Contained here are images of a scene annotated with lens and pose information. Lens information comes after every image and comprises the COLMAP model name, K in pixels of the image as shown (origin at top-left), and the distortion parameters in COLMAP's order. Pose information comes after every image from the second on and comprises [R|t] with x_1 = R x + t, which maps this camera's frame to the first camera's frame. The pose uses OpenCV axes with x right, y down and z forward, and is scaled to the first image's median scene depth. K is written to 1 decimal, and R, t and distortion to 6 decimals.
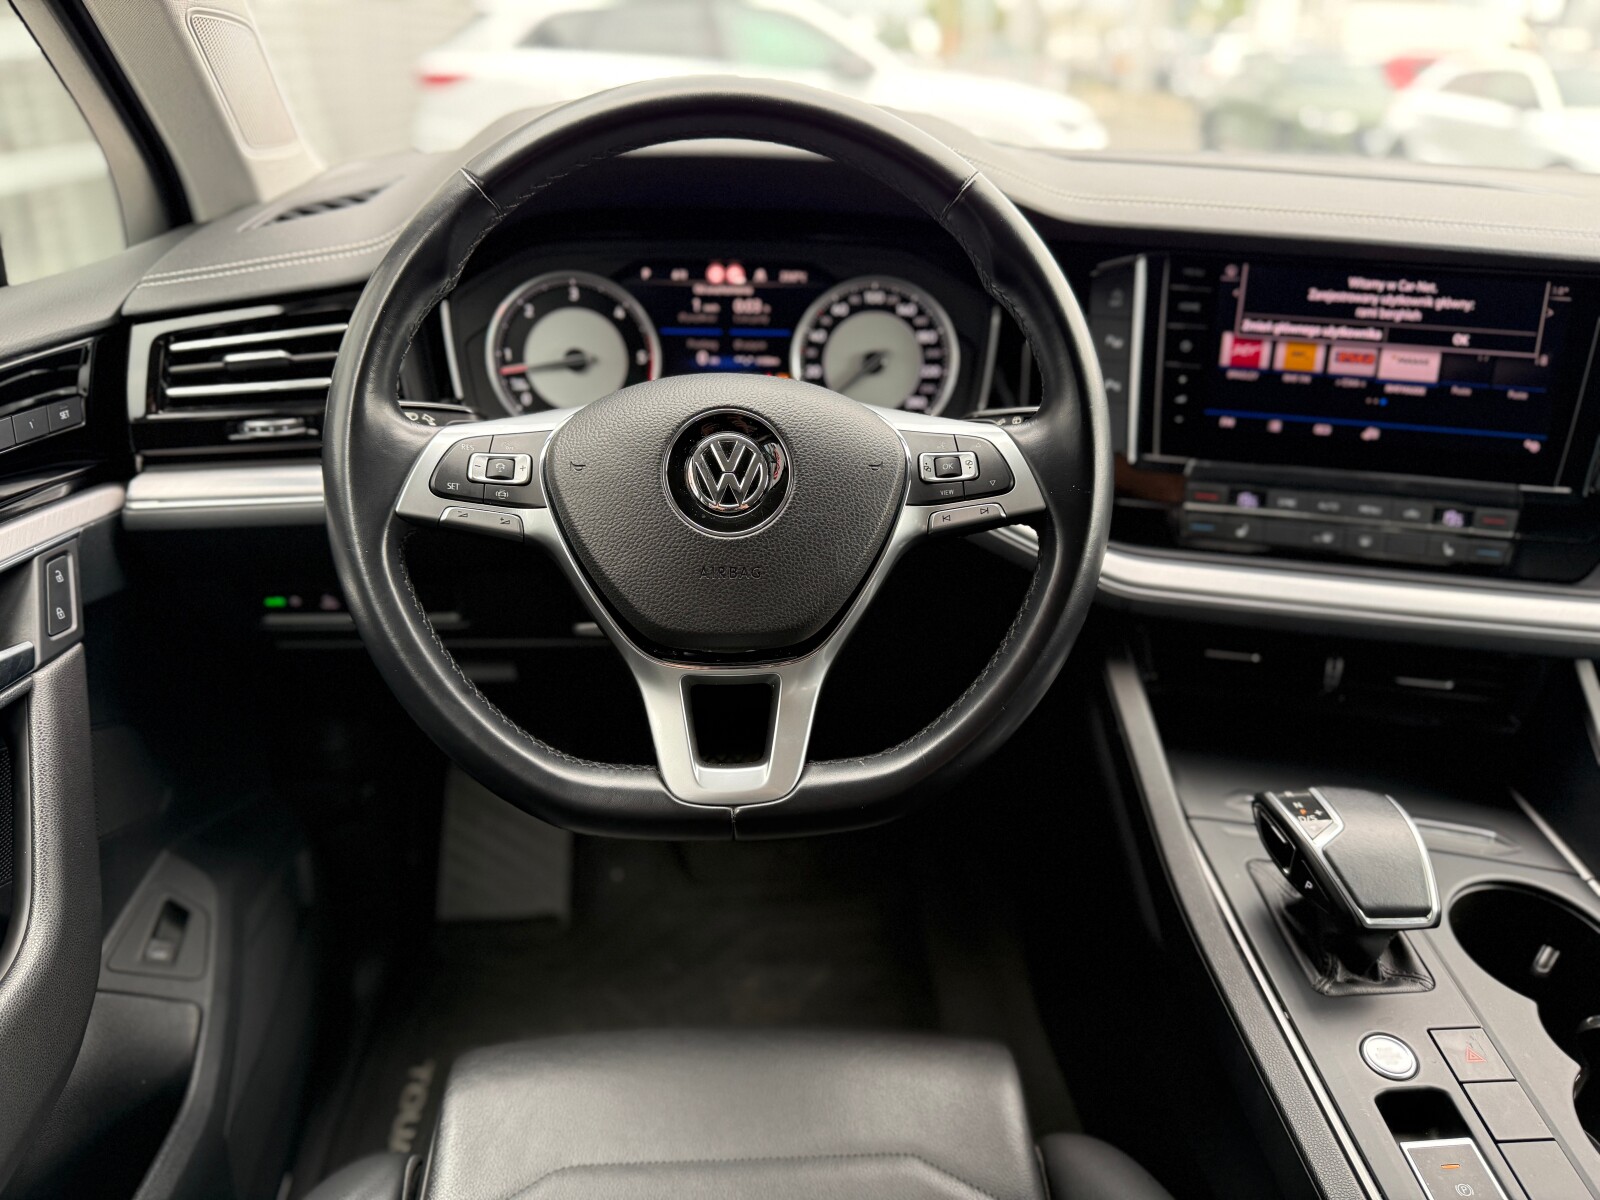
lens RADIAL K [[1152.1, 0, 800.0], [0, 1152.1, 600.0], [0, 0, 1]] dist [0.006928, -0.031509]
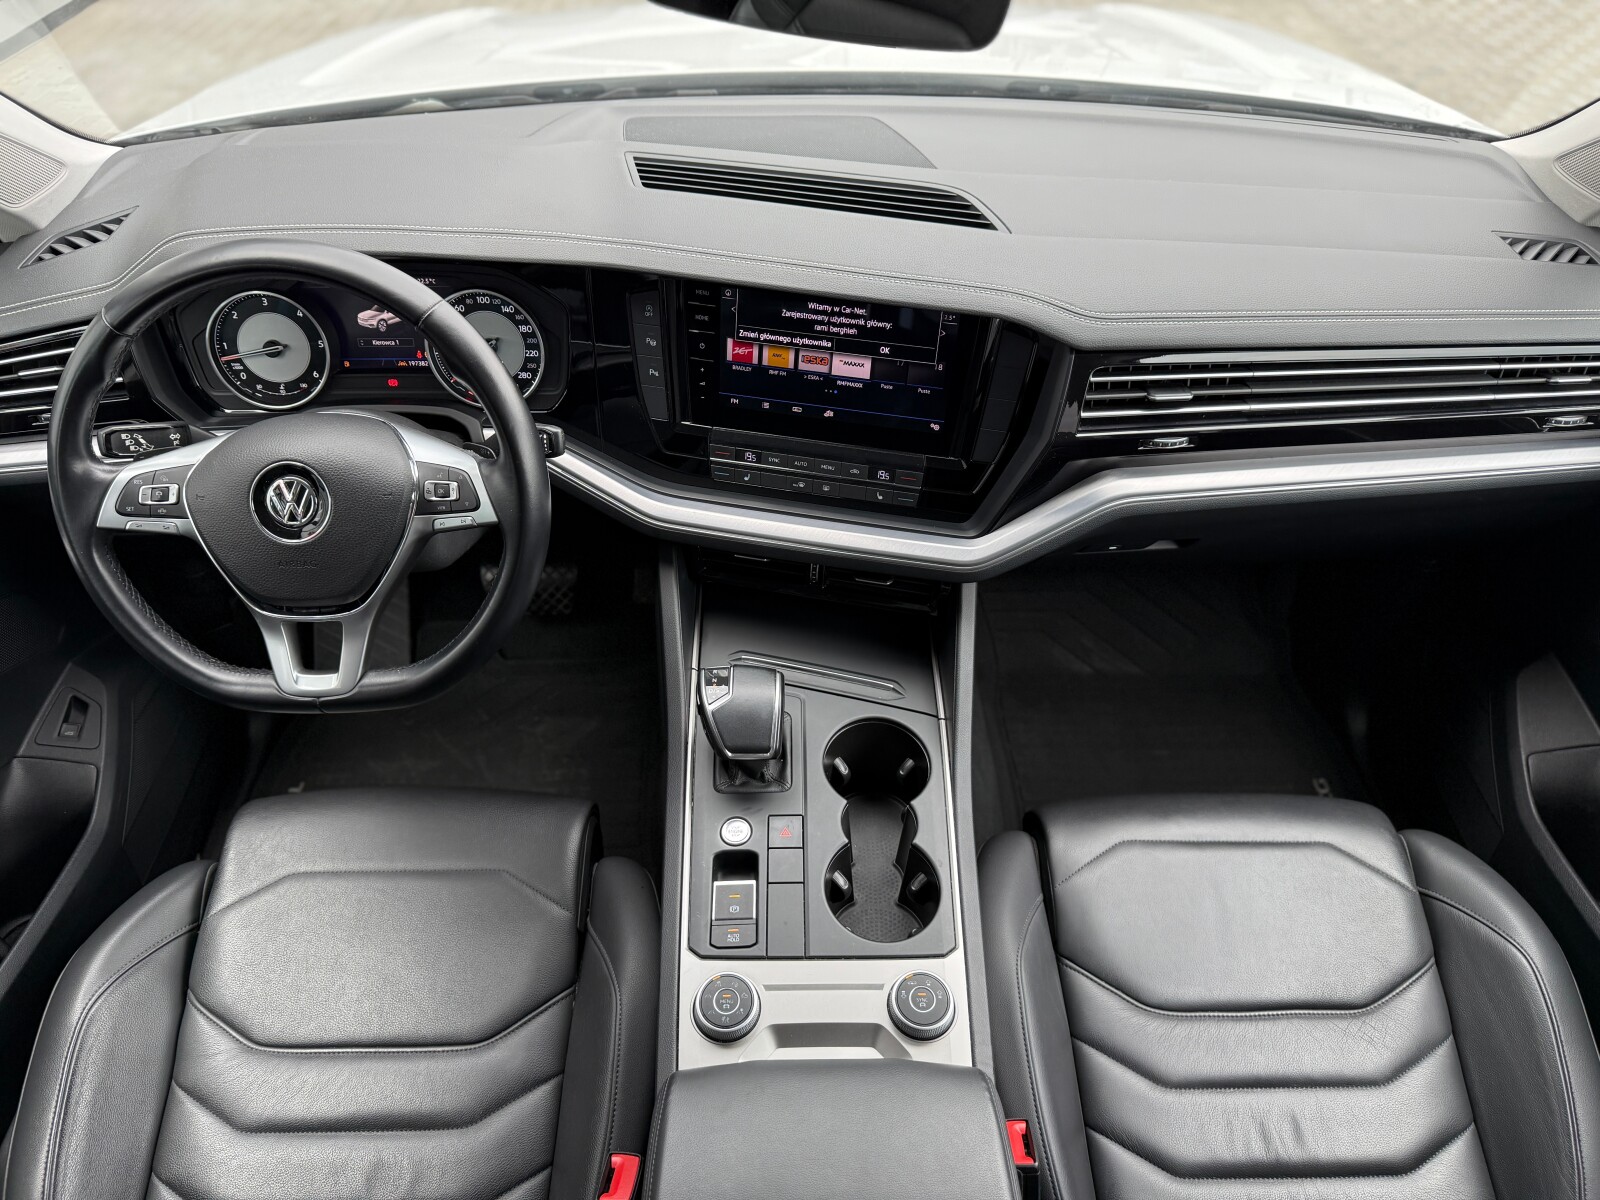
lens RADIAL K [[1125.9, 0, 794.7], [0, 1125.9, 604.1], [0, 0, 1]] dist [0.129880, -0.229054]
pose [[0.998474, 0.014960, -0.053150, 0.539927], [0.000360, 0.960812, 0.277200, -0.309398], [0.055214, -0.276796, 0.959341, -0.404967]]
